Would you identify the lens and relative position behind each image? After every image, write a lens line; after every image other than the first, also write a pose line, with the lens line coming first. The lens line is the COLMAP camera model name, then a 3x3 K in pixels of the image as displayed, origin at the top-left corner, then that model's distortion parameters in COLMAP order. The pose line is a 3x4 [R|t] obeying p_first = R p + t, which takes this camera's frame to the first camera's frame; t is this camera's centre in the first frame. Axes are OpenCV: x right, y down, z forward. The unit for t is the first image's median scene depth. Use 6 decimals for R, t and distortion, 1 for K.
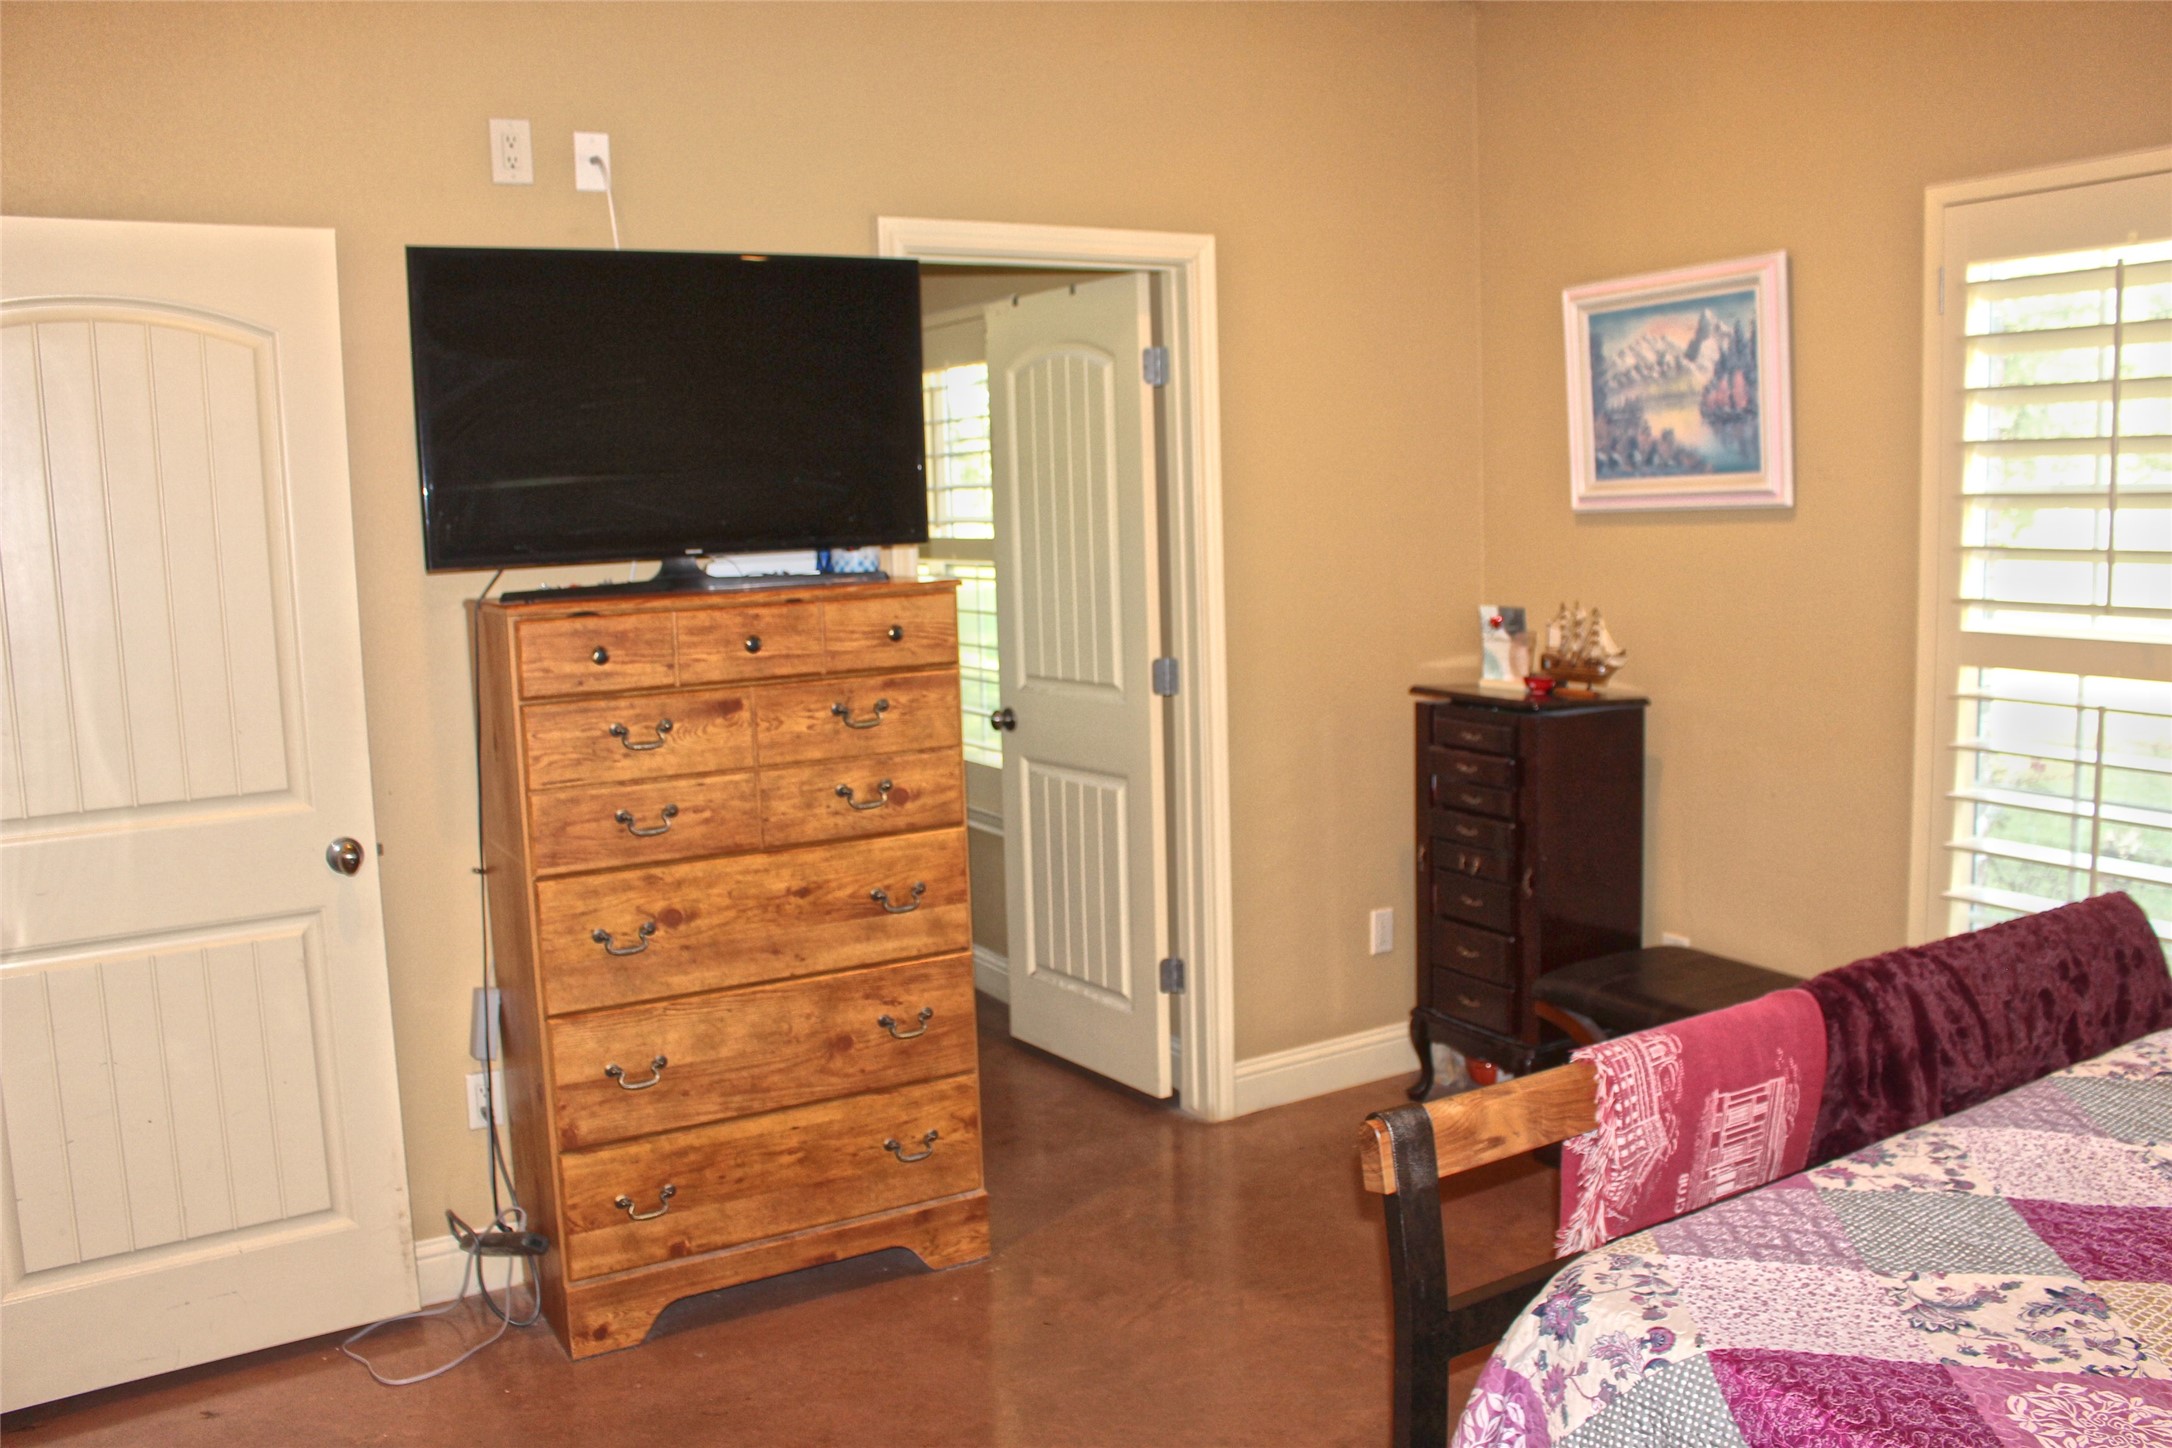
lens RADIAL K [[1777.8, 0, 1086.0], [0, 1777.8, 724.0], [0, 0, 1]] dist [-0.170762, 0.149384]
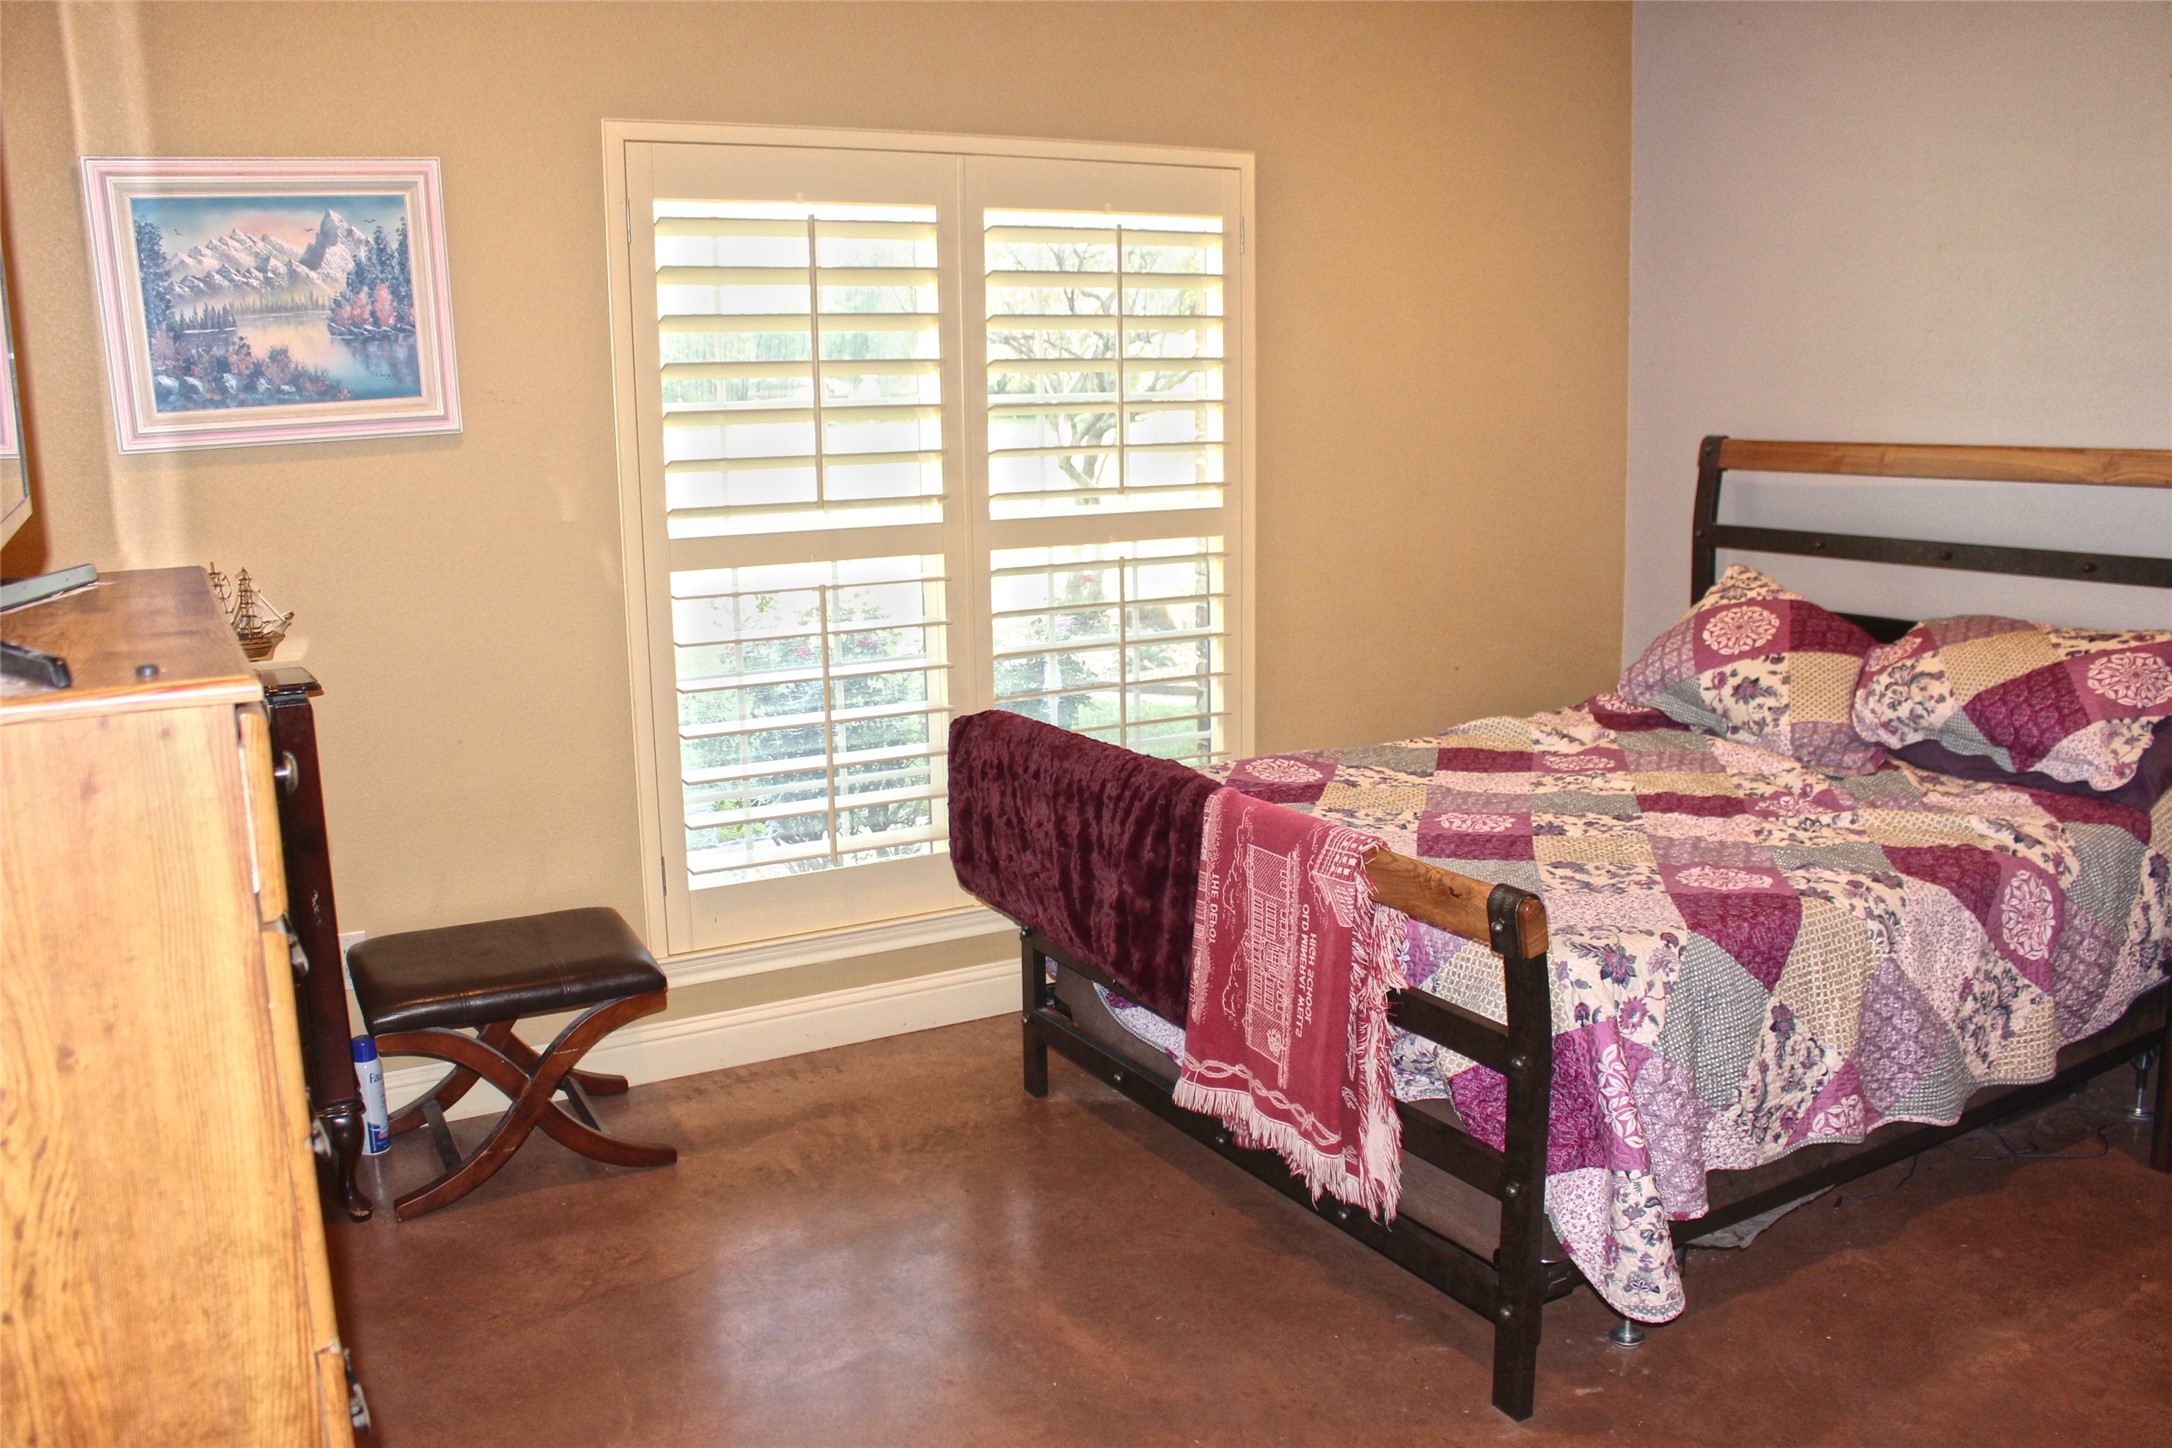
lens RADIAL K [[1777.8, 0, 1086.0], [0, 1777.8, 724.0], [0, 0, 1]] dist [-0.170762, 0.149384]
pose [[0.032531, -0.160558, 0.986490, -0.518474], [0.146355, 0.977138, 0.154210, -0.064190], [-0.988697, 0.139361, 0.055286, 0.610124]]
